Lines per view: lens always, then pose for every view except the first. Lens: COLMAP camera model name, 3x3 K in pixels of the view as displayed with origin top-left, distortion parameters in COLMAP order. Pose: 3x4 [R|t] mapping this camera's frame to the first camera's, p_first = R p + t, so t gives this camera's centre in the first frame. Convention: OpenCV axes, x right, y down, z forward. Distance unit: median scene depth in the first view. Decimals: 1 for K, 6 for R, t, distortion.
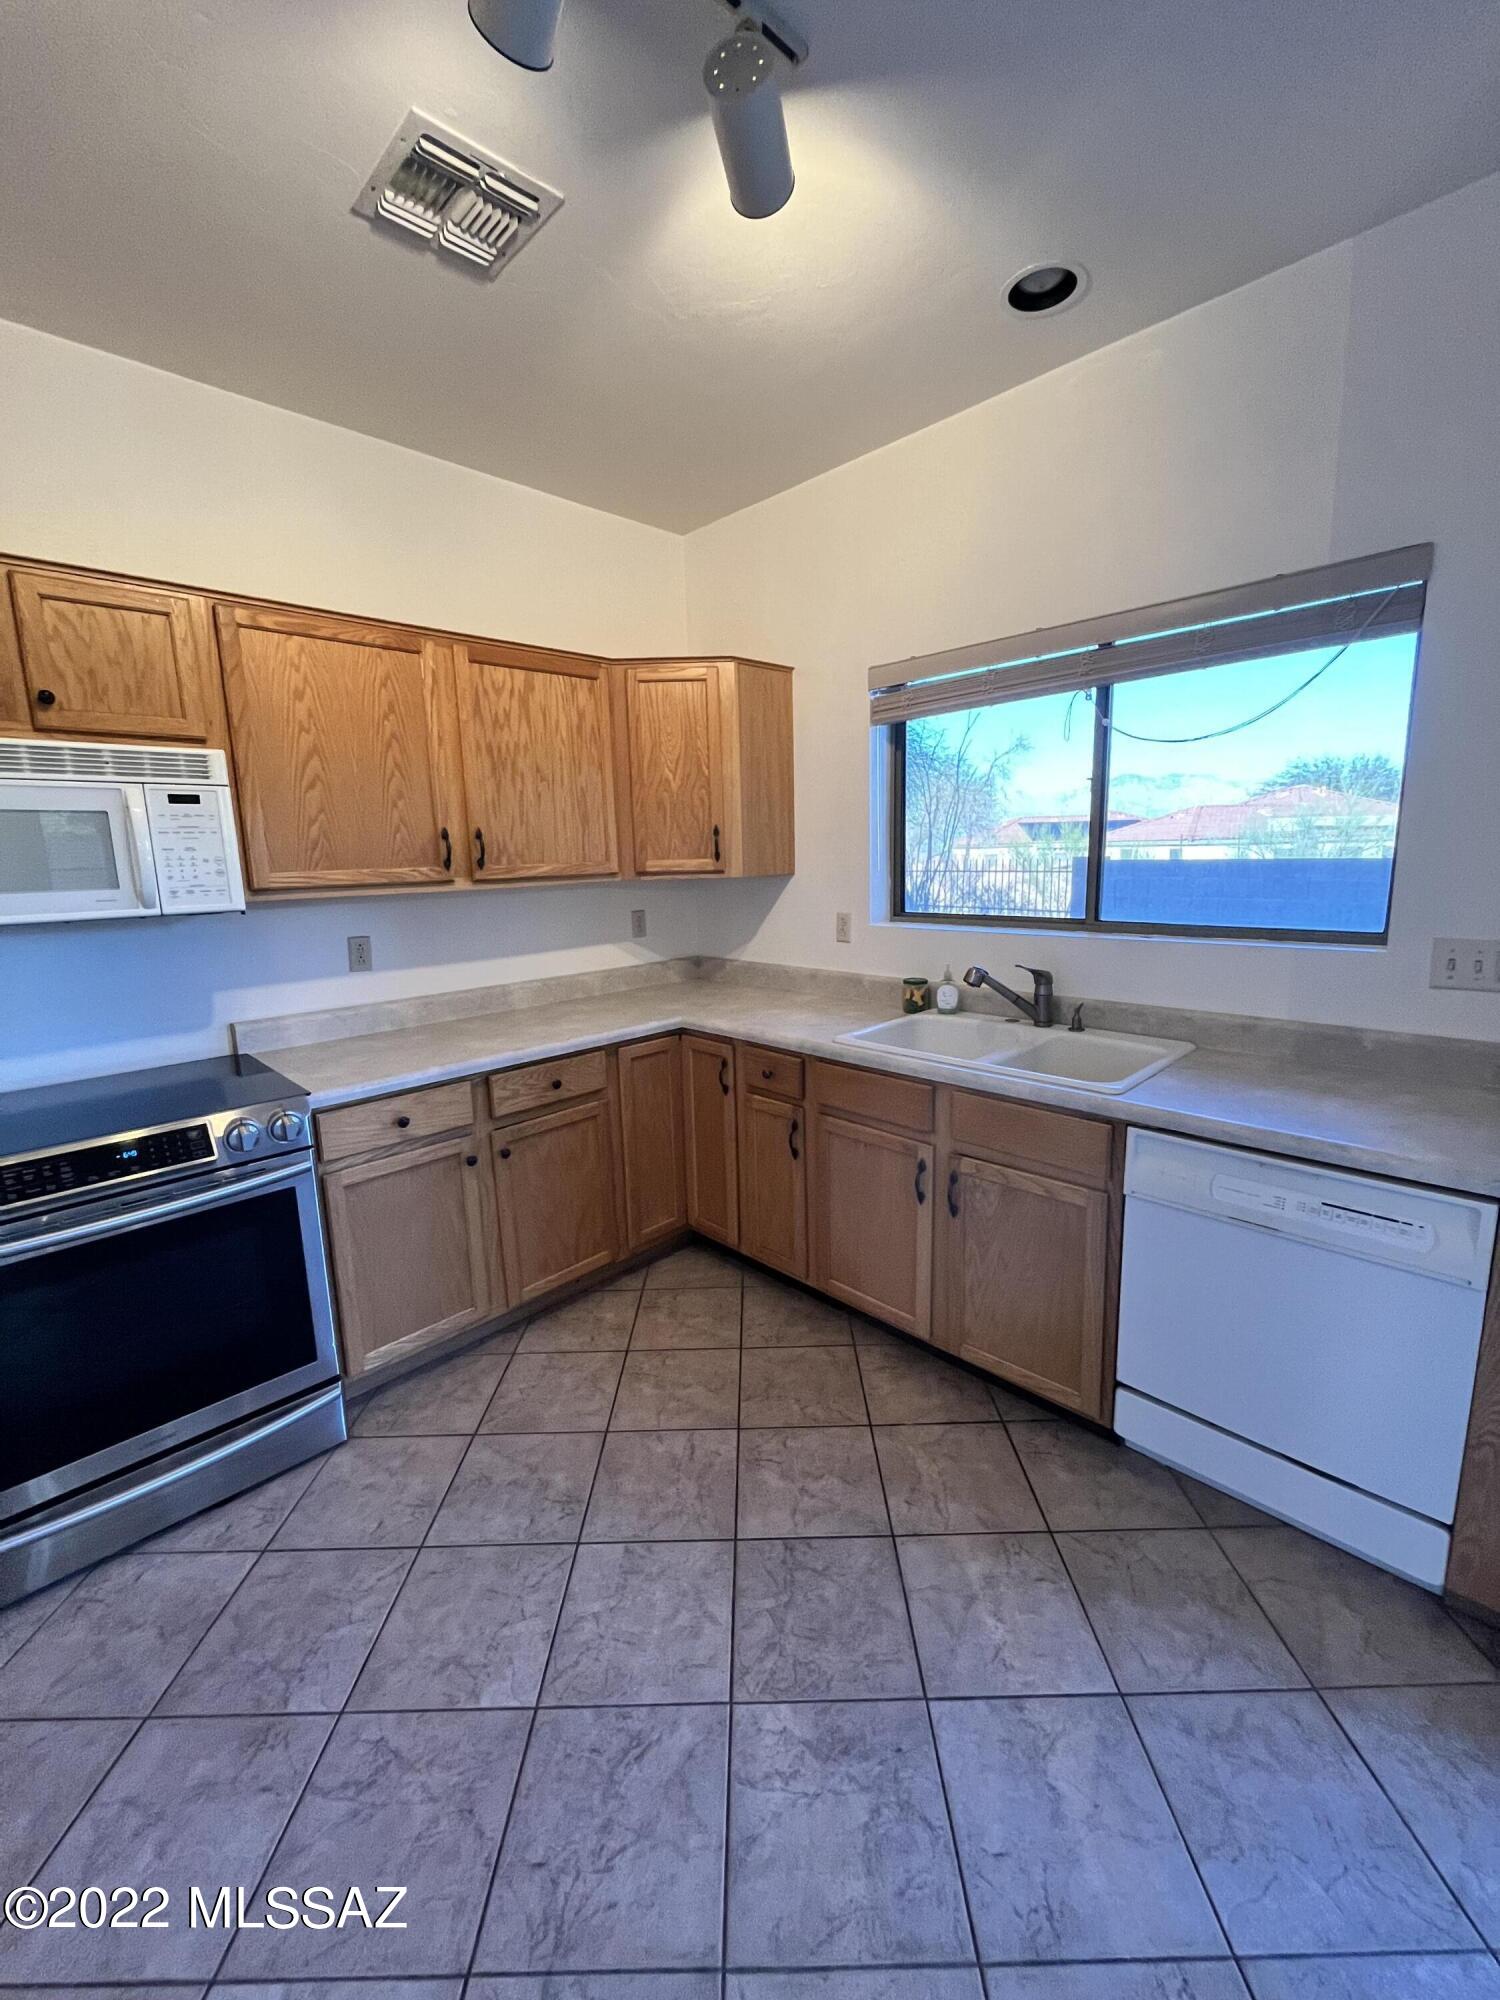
lens RADIAL K [[800.8, 0, 753.2], [0, 800.8, 993.3], [0, 0, 1]] dist [-0.005802, 0.000146]
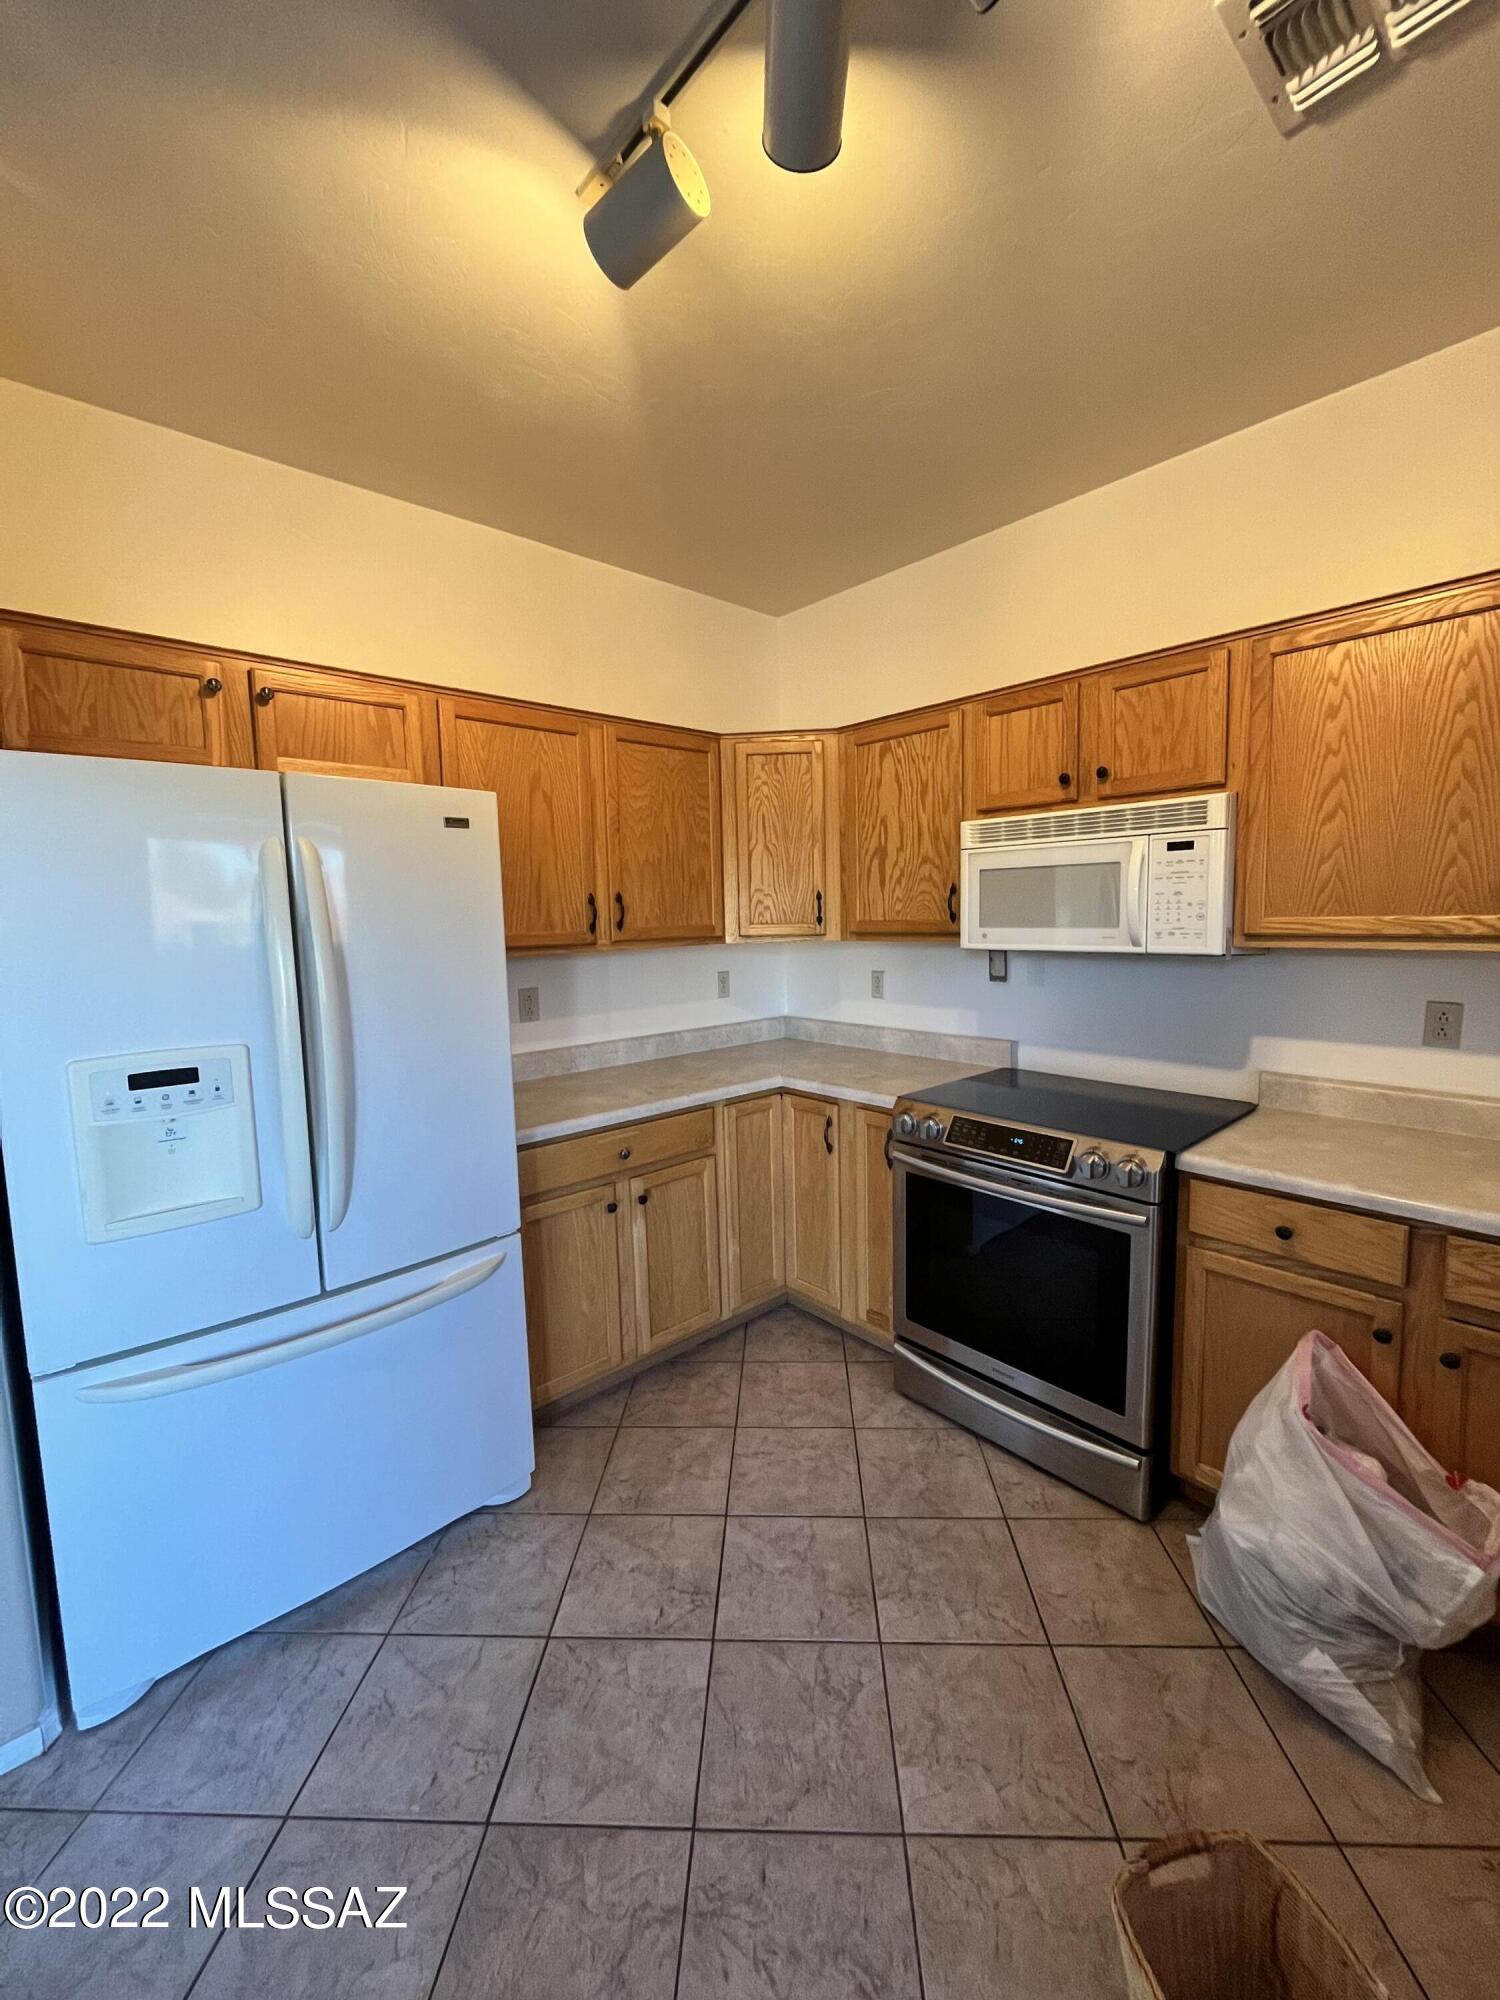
lens RADIAL K [[800.8, 0, 764.6], [0, 800.8, 991.7], [0, 0, 1]] dist [-0.005802, 0.000146]
pose [[-0.038967, 0.126871, -0.991153, 0.380202], [-0.150632, 0.979826, 0.131343, -0.112593], [0.987822, 0.154417, -0.019070, 0.515549]]
